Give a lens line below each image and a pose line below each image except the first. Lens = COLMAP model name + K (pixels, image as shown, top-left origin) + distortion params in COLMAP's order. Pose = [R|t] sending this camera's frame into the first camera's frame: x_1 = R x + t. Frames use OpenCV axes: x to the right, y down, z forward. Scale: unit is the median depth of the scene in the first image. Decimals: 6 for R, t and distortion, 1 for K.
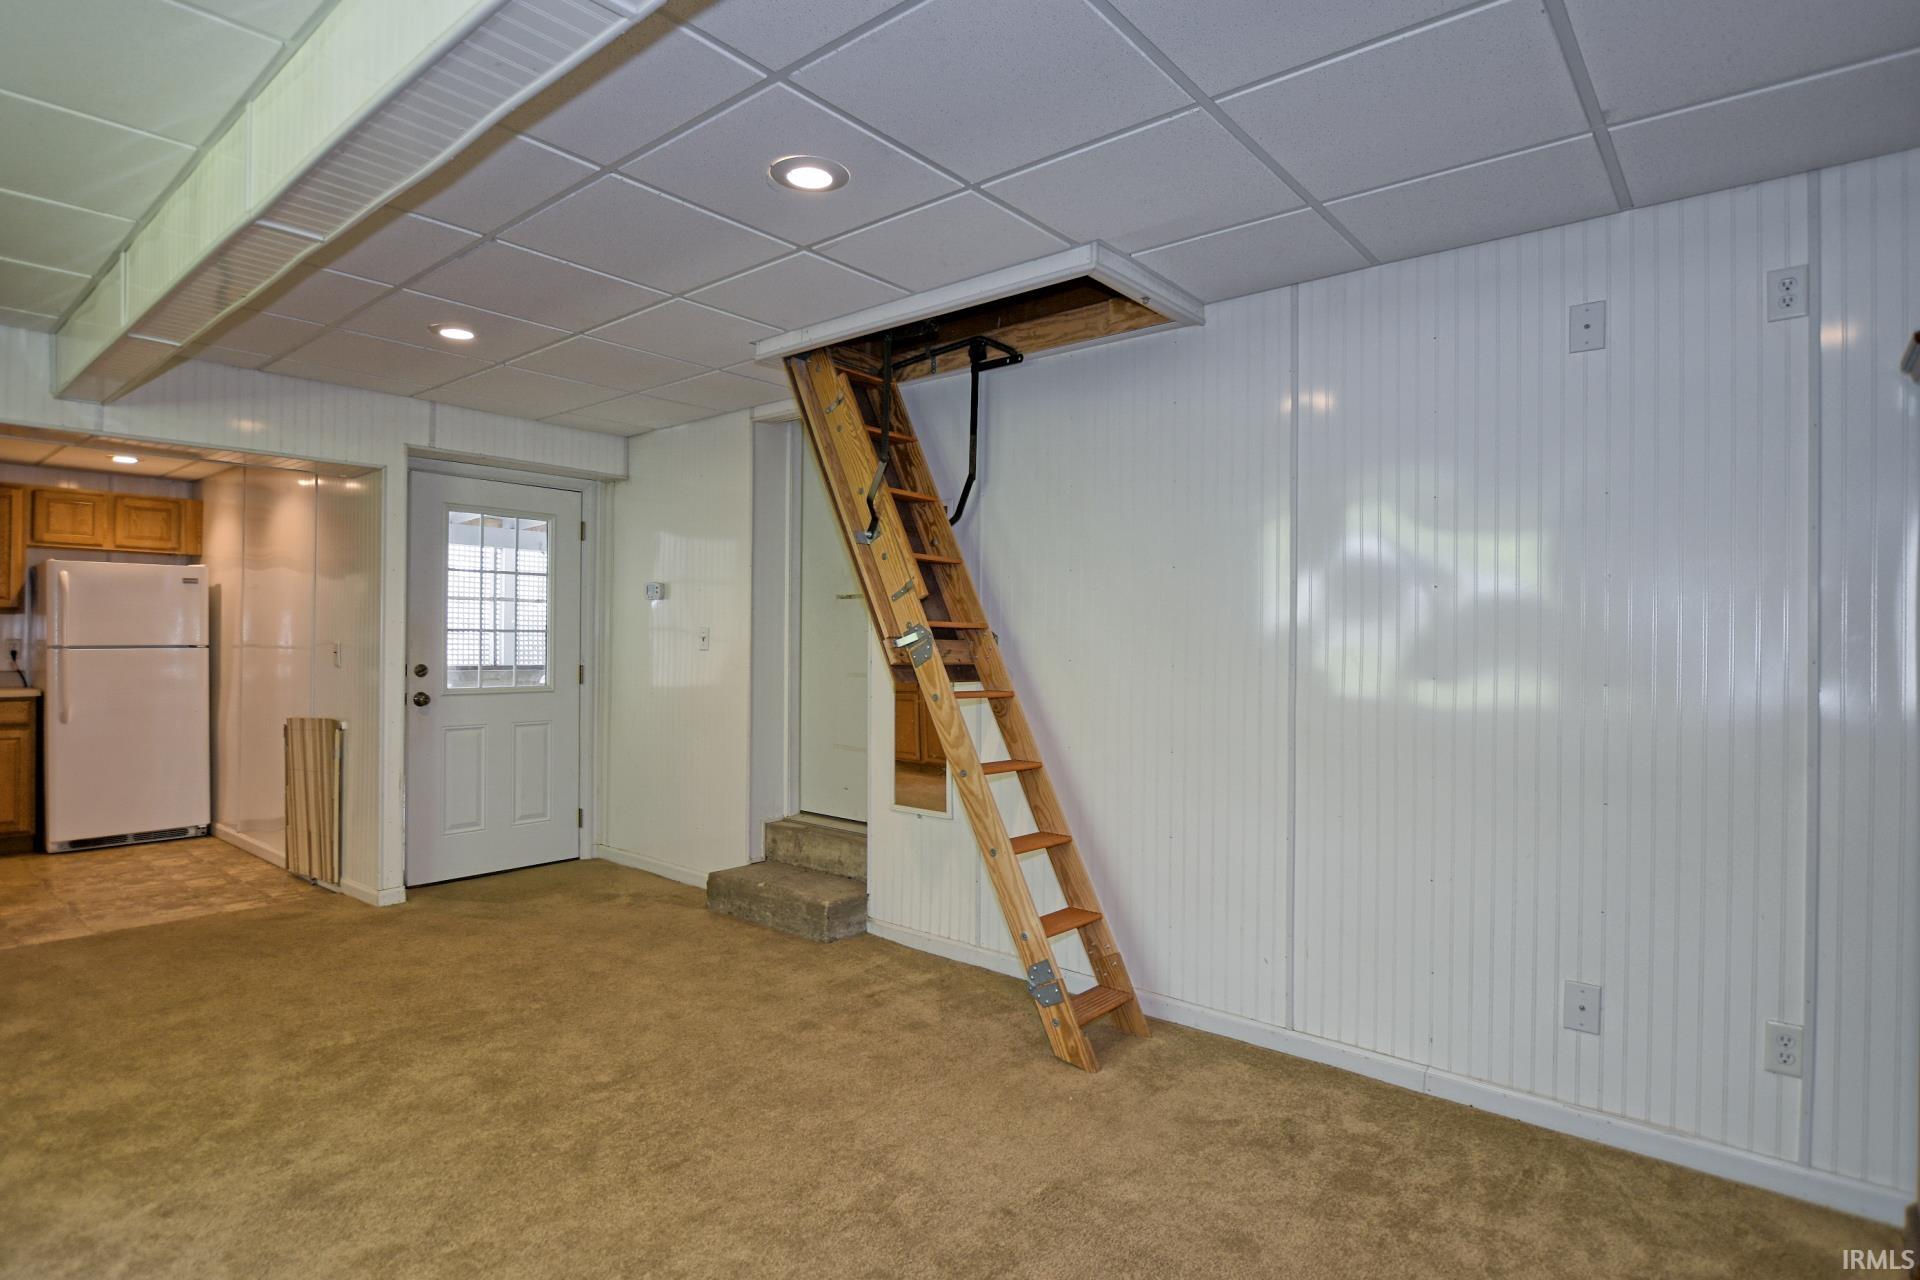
lens RADIAL K [[989.4, 0, 952.6], [0, 989.4, 635.6], [0, 0, 1]] dist [-0.019012, 0.000513]
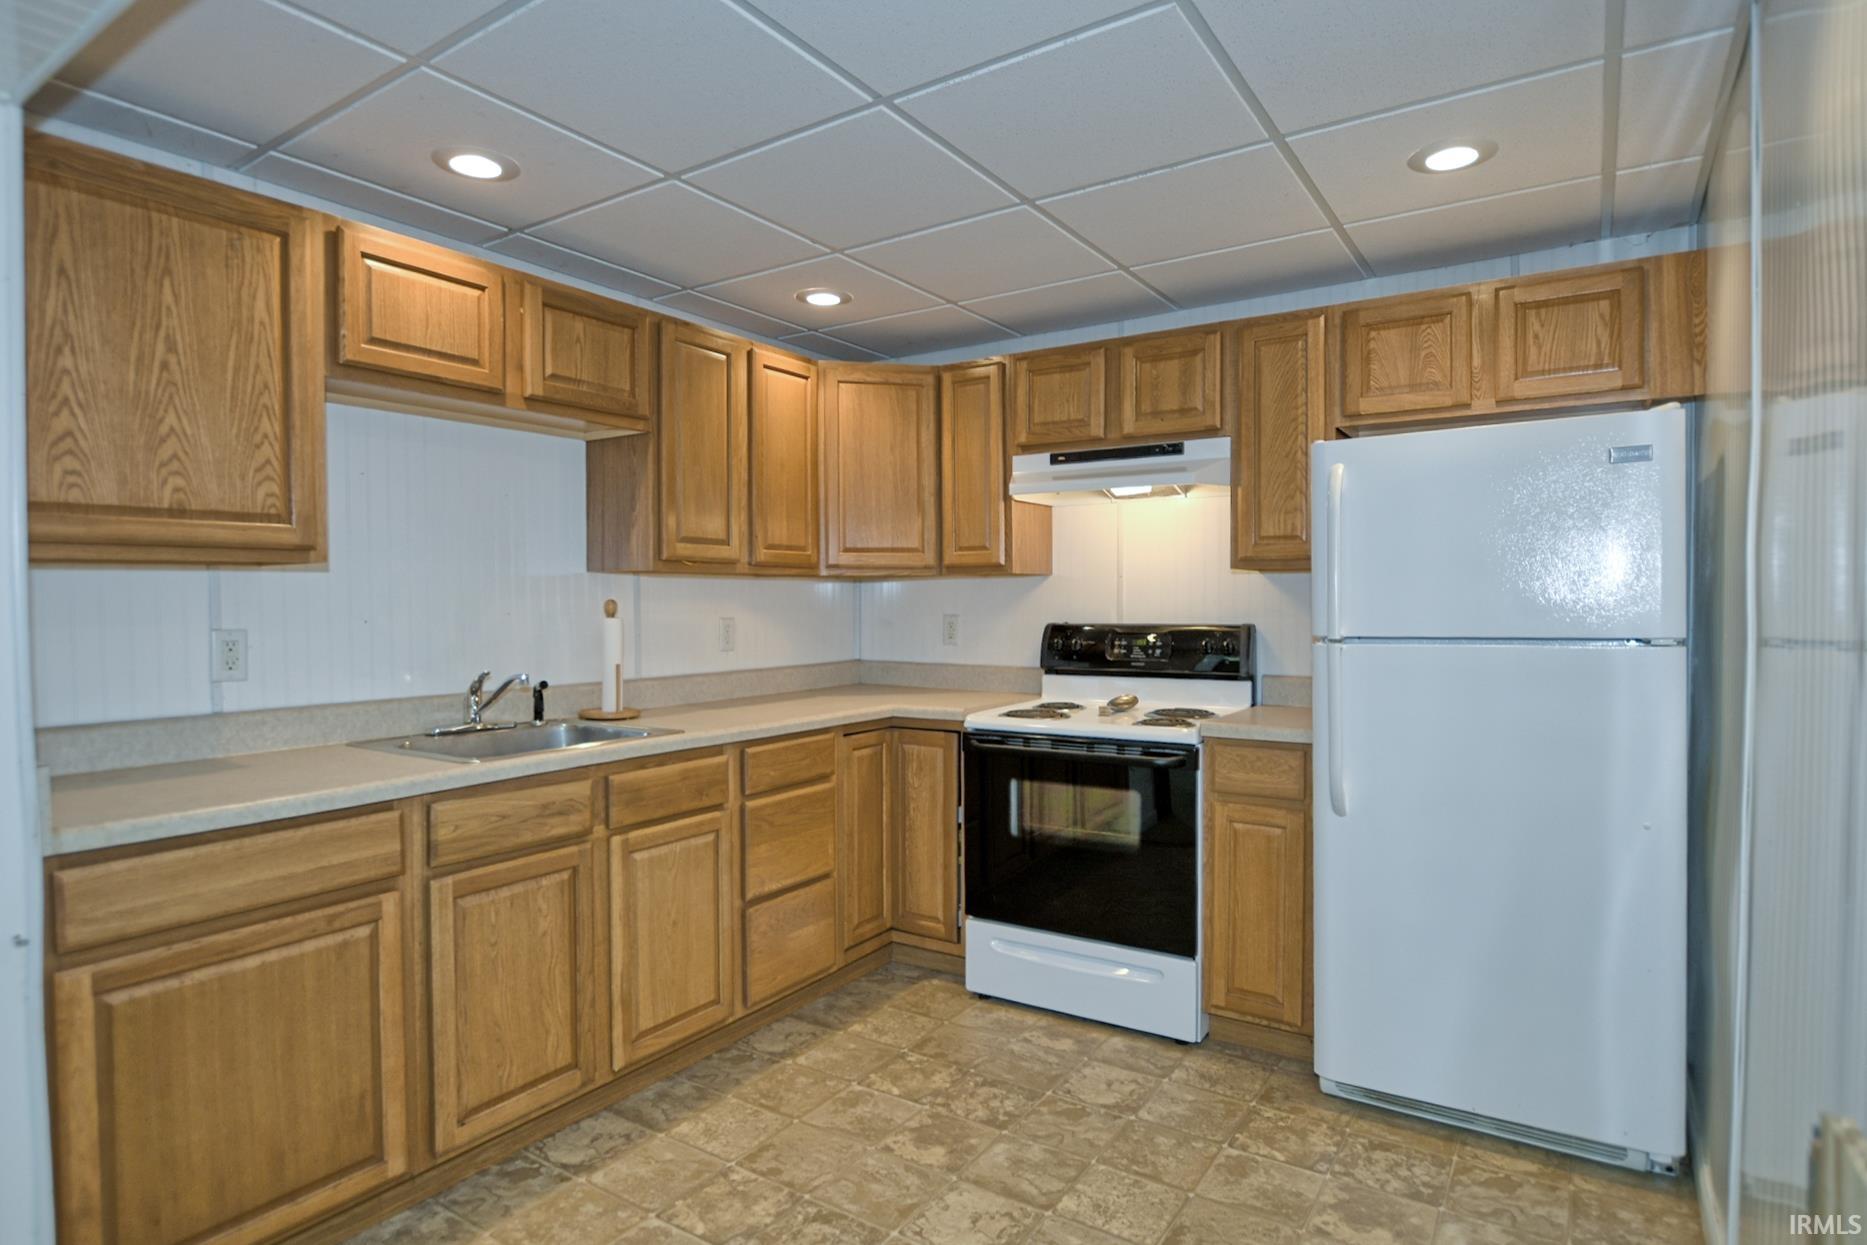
lens RADIAL K [[980.3, 0, 933.5], [0, 980.3, 622.5], [0, 0, 1]] dist [-0.017562, -0.000447]
pose [[0.115060, 0.015067, -0.993244, -0.736649], [0.004515, 0.999867, 0.015691, -0.005849], [0.993348, -0.006290, 0.114976, 1.127589]]
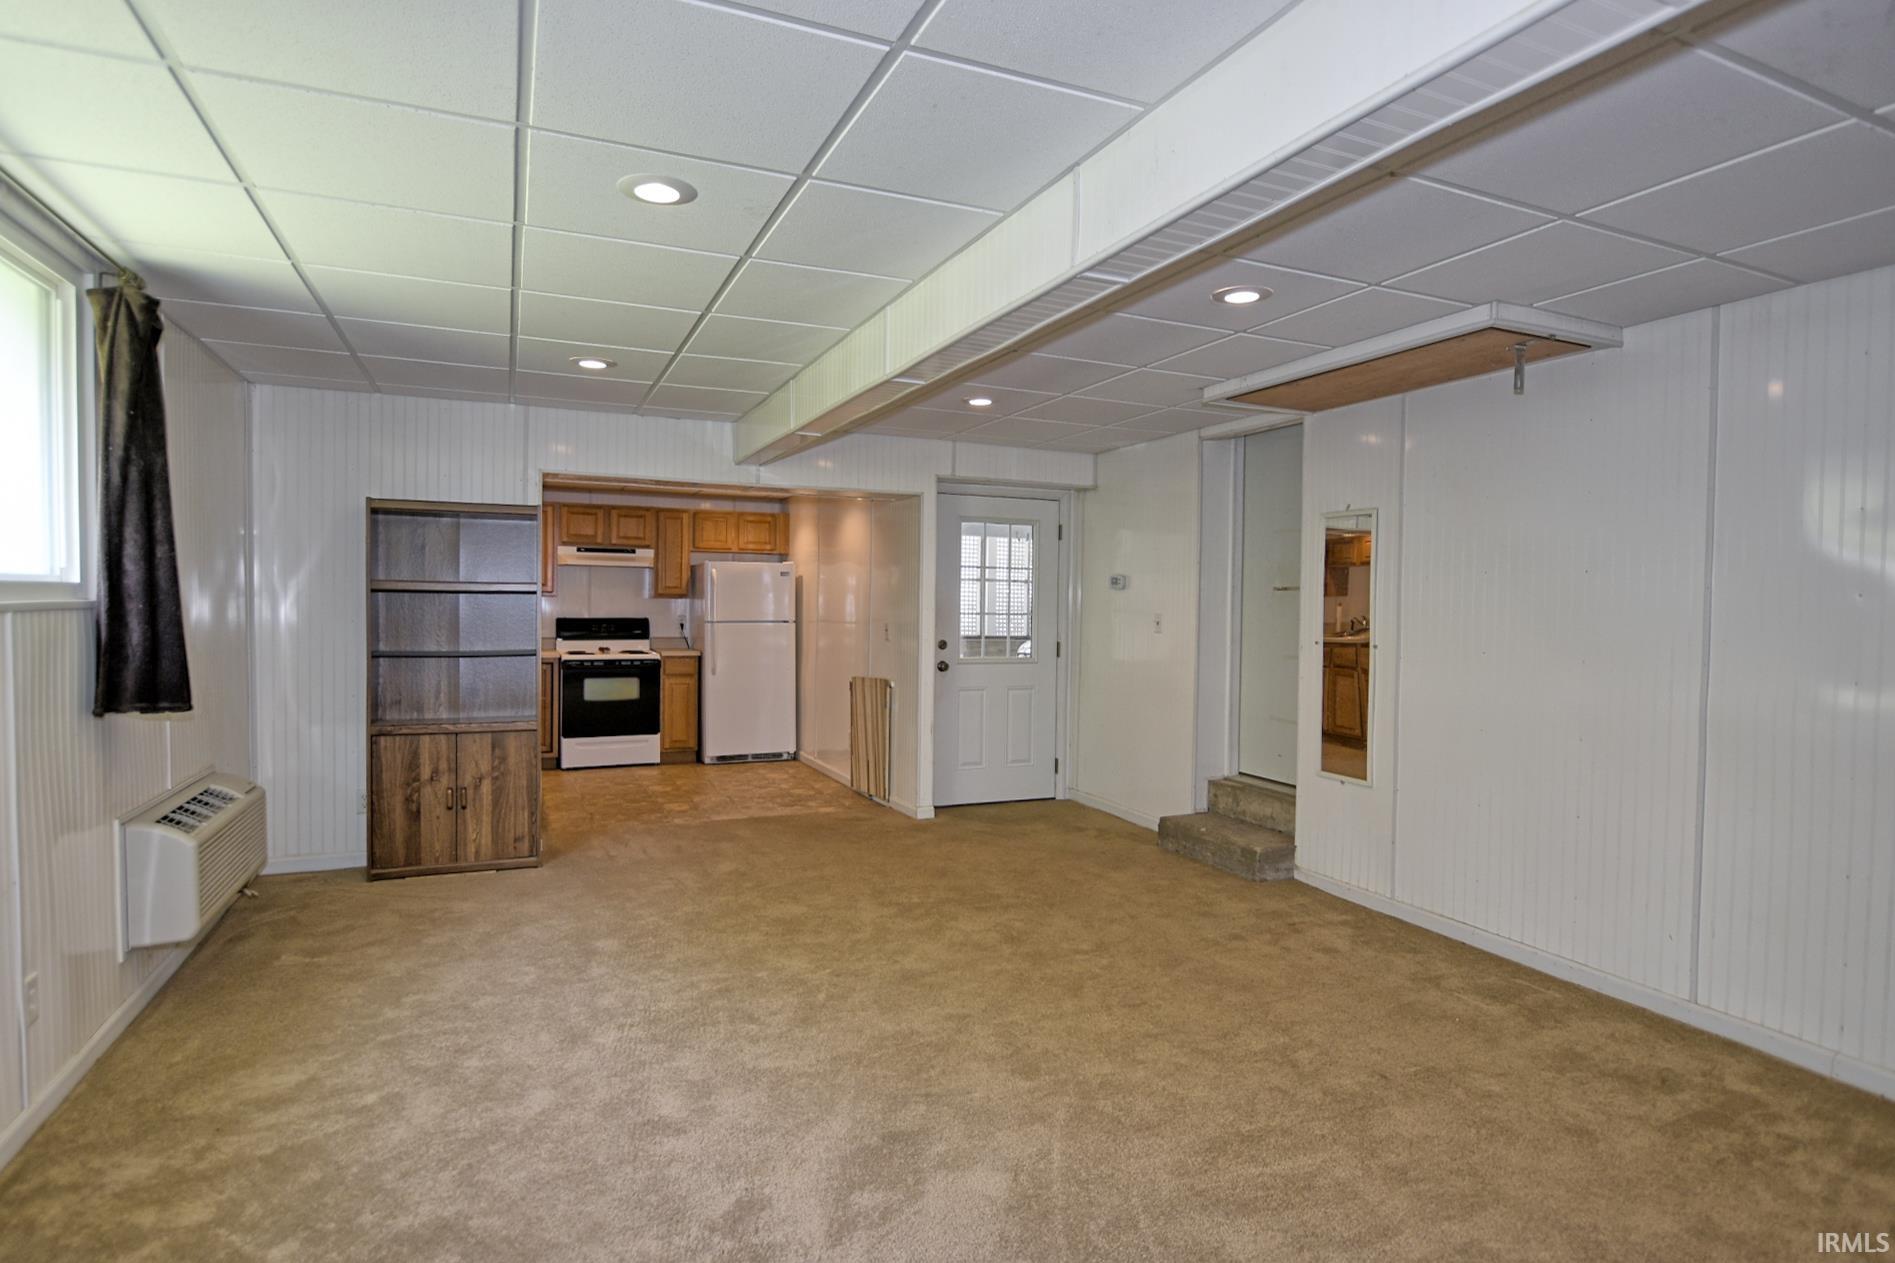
lens RADIAL K [[995.0, 0, 947.5], [0, 995.0, 631.5], [0, 0, 1]] dist [-0.017562, -0.000447]
pose [[0.900233, 0.016174, -0.435108, 0.055447], [-0.003250, 0.999532, 0.030432, -0.029144], [0.435397, -0.025981, 0.899864, -0.251901]]
